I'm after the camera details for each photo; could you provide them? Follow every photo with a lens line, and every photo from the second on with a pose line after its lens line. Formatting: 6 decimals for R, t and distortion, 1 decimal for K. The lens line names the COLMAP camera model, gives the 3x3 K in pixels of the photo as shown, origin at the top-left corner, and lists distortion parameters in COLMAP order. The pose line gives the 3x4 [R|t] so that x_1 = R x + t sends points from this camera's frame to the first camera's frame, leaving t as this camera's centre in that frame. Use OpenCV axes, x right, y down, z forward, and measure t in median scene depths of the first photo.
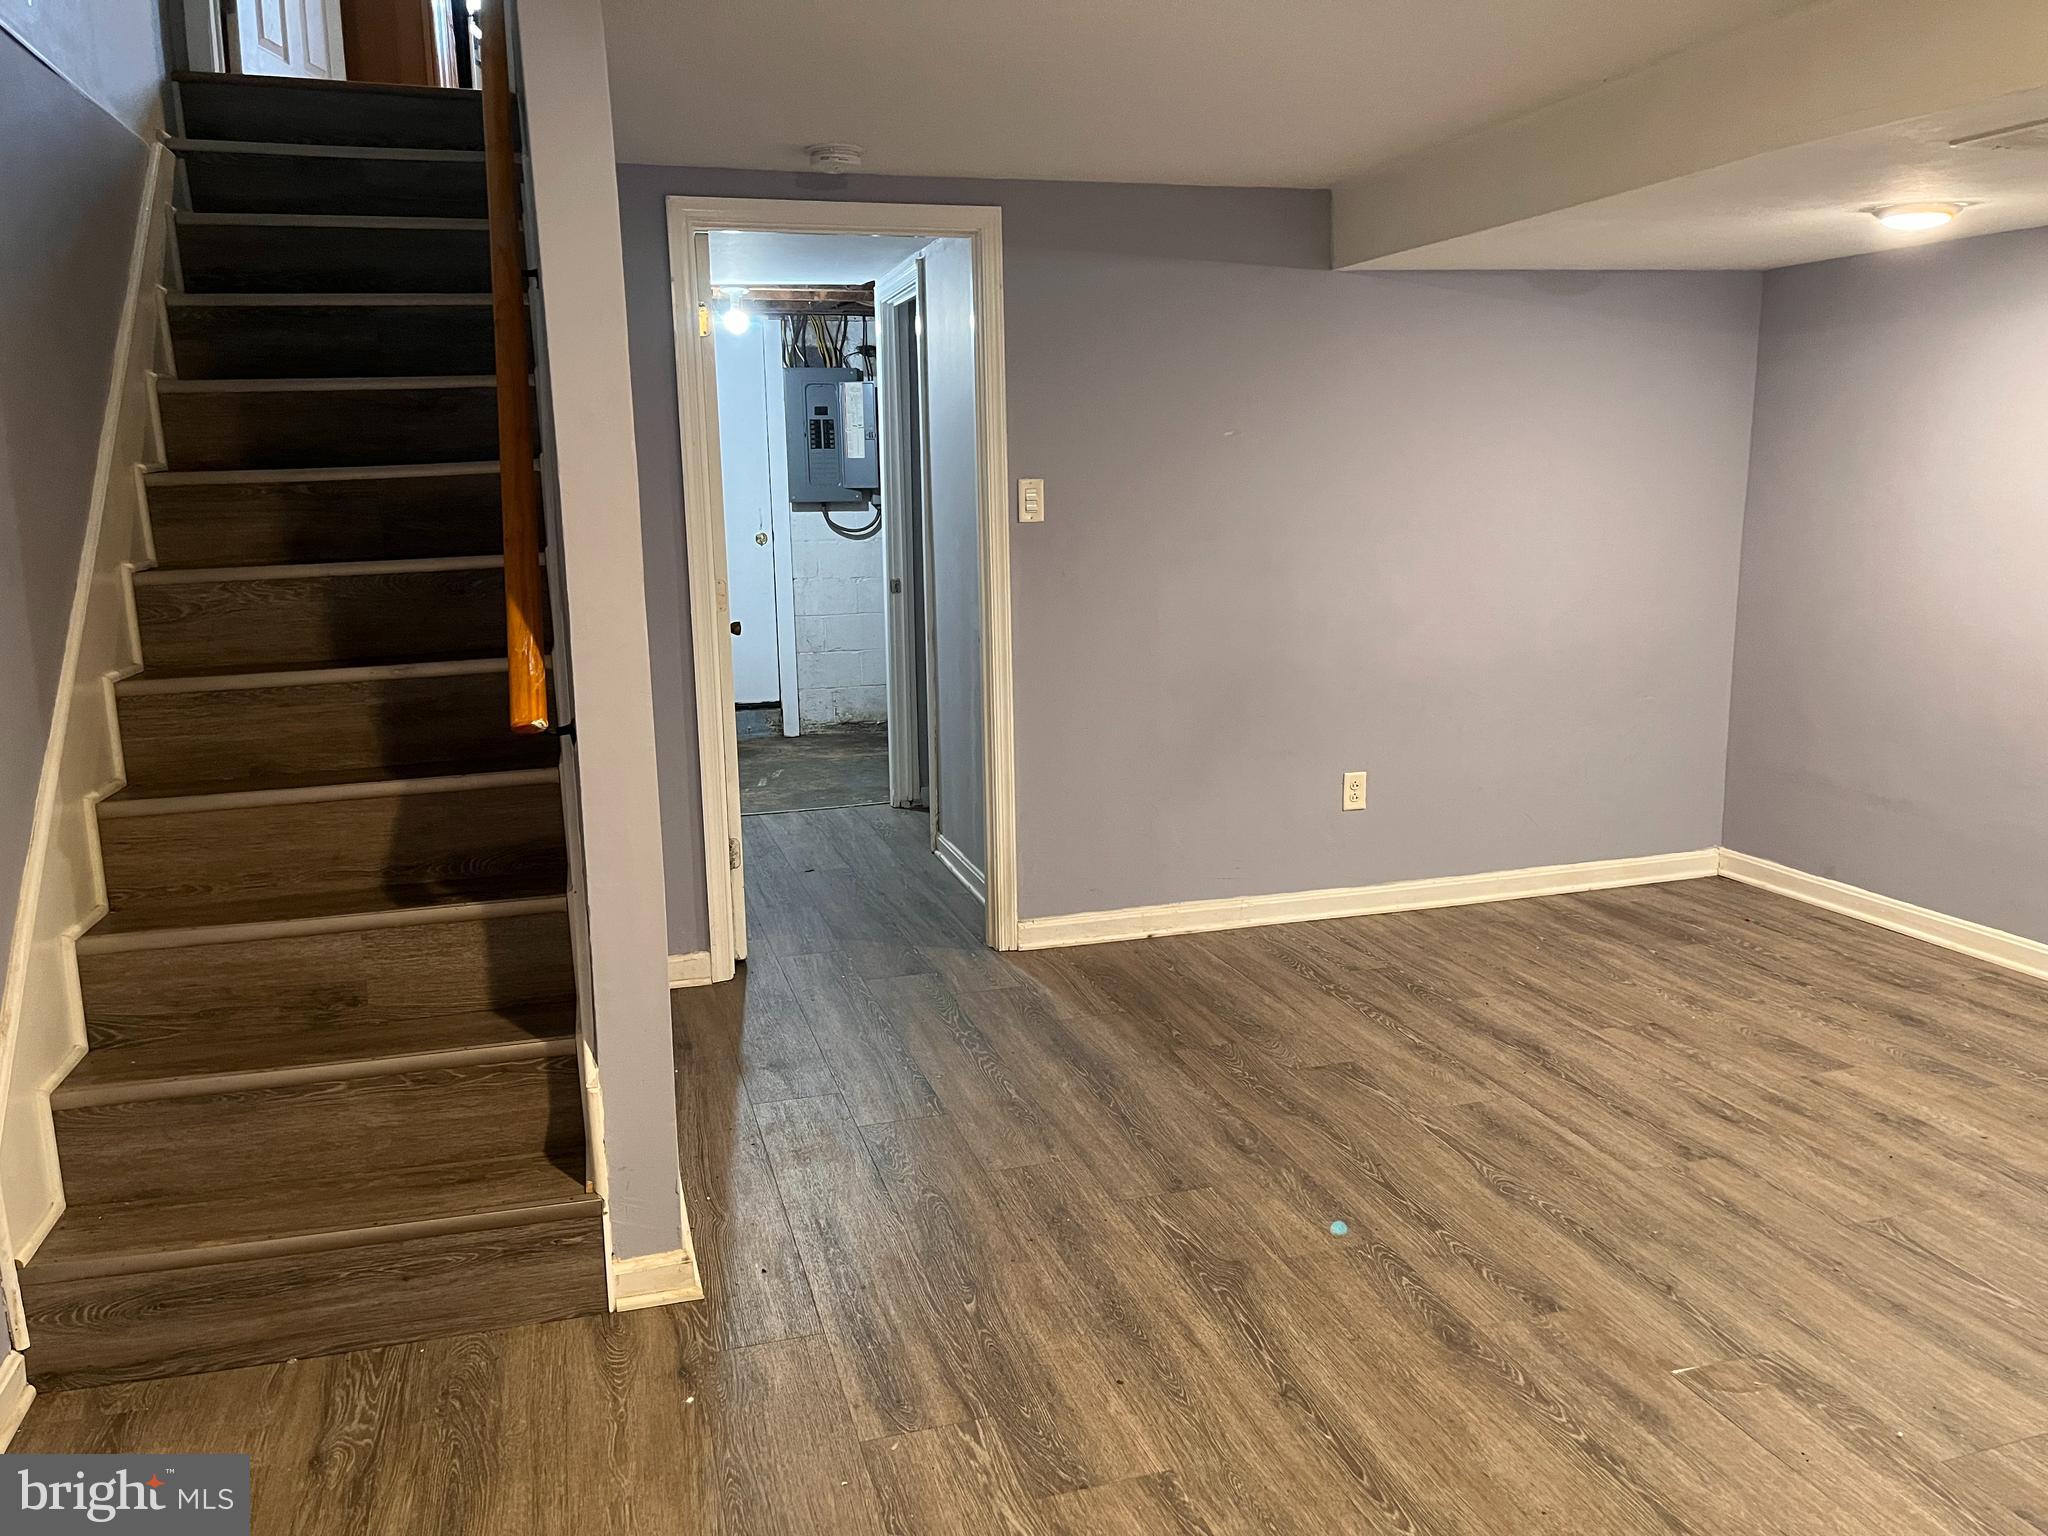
lens RADIAL K [[1541.7, 0, 1022.5], [0, 1541.7, 769.0], [0, 0, 1]] dist [0.043117, -0.014823]
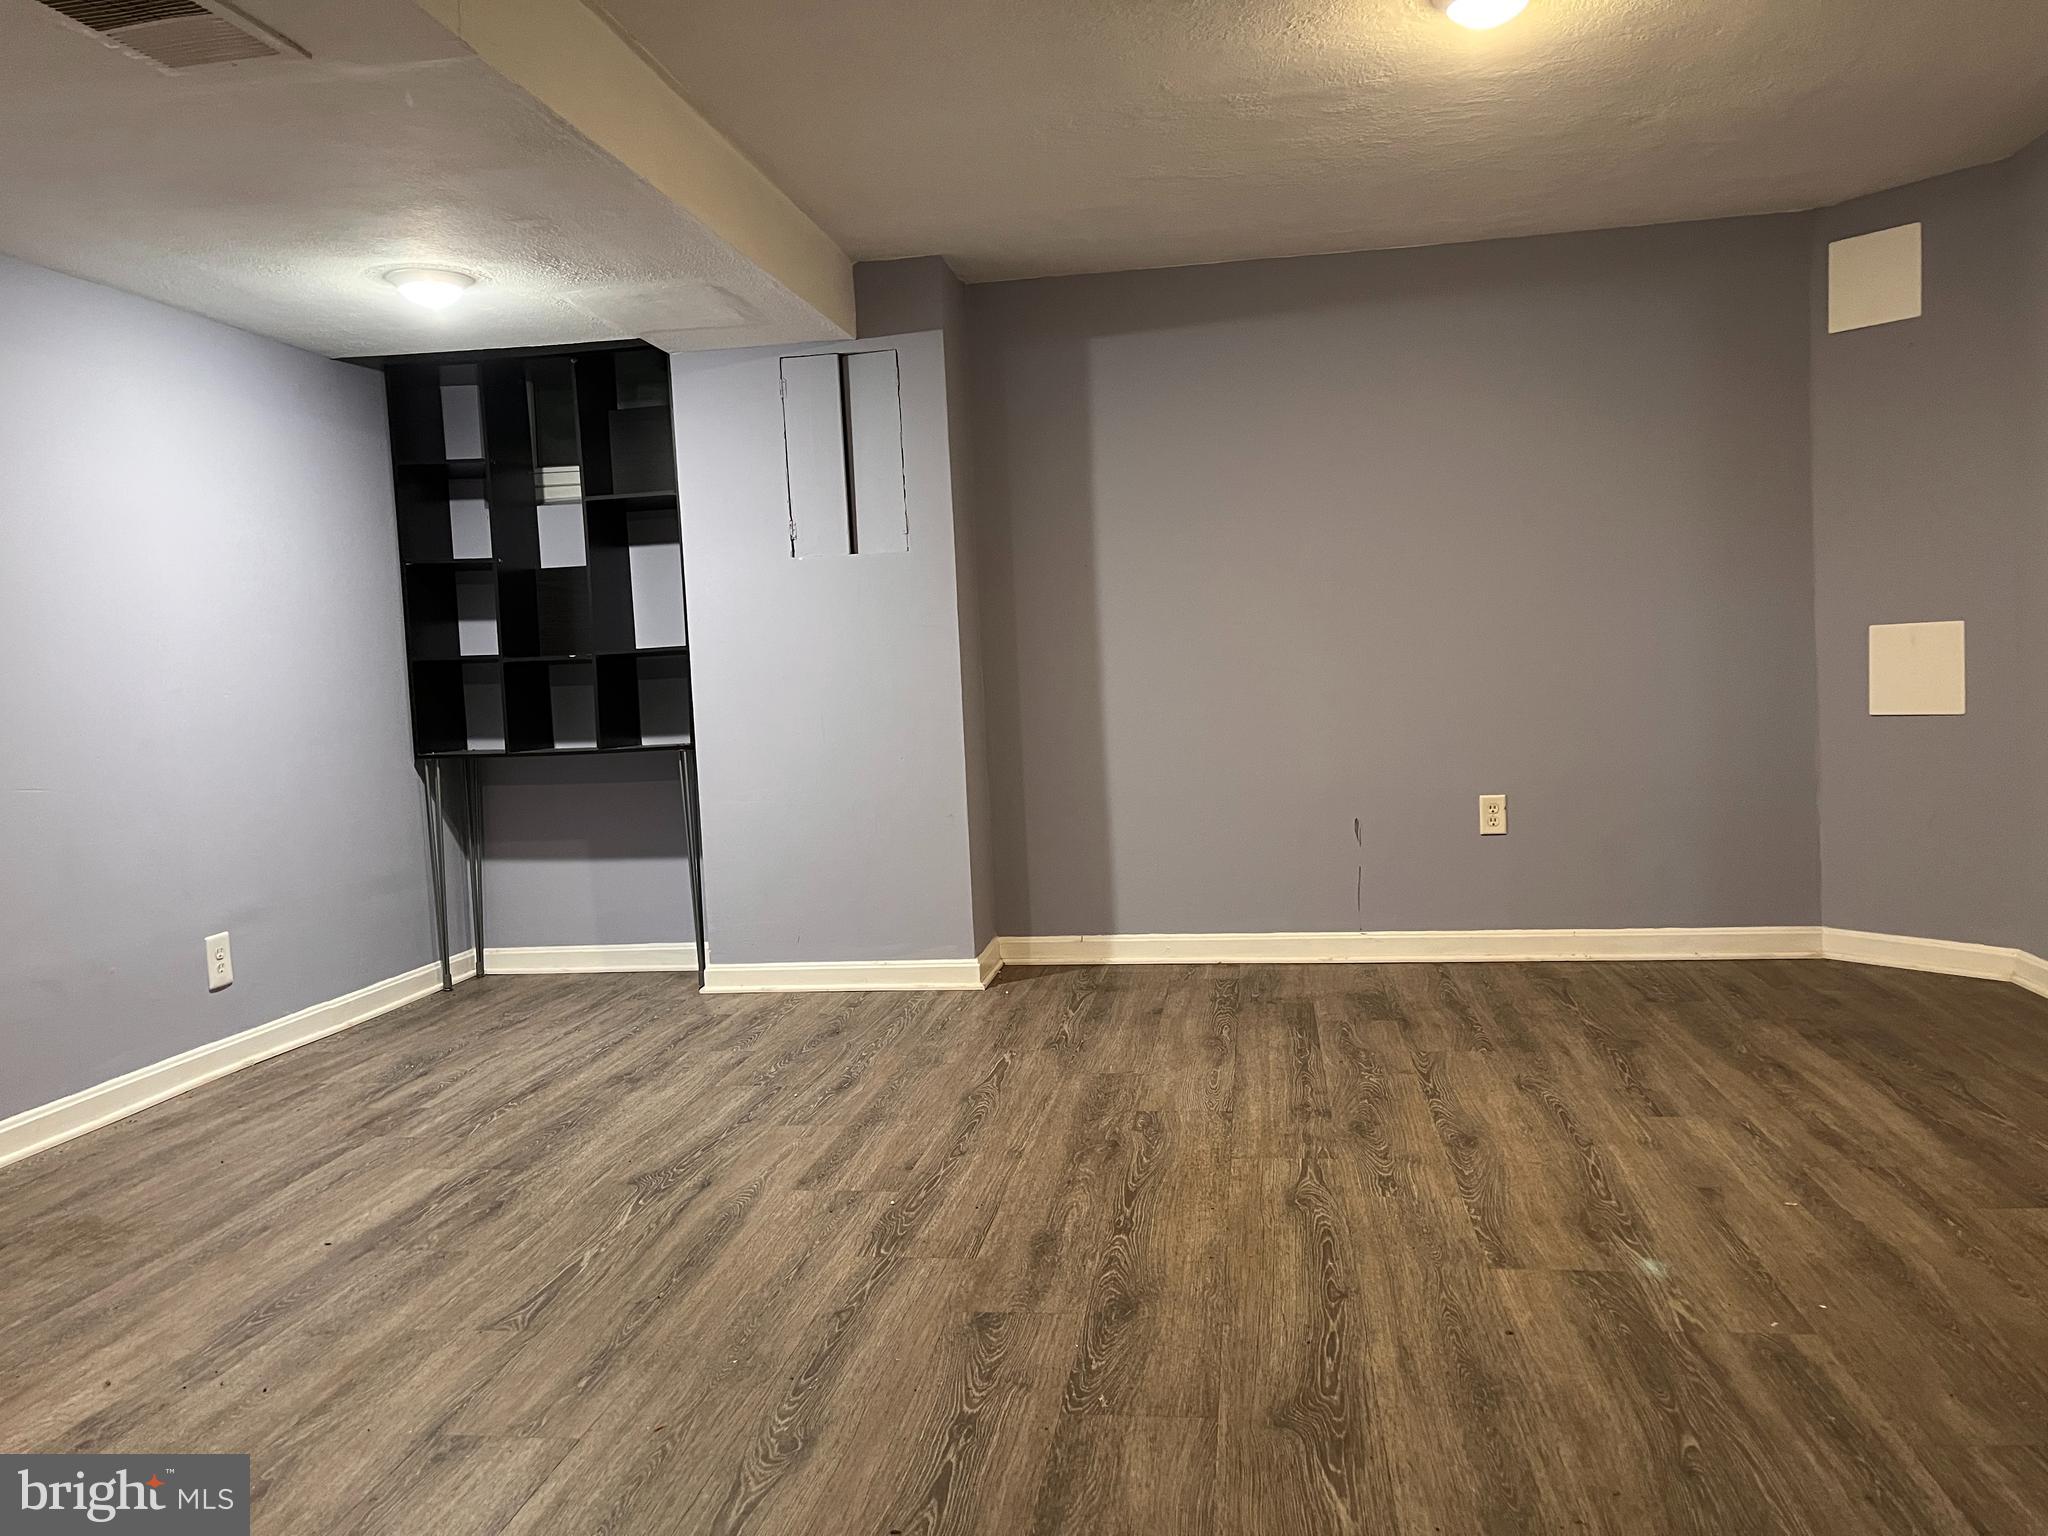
lens RADIAL K [[1541.7, 0, 1024.6], [0, 1541.7, 766.5], [0, 0, 1]] dist [0.043117, -0.014823]
pose [[-0.903796, 0.031554, 0.426798, -0.076492], [0.138454, 0.965205, 0.221833, -0.161848], [-0.404948, 0.259584, -0.876718, 1.734439]]
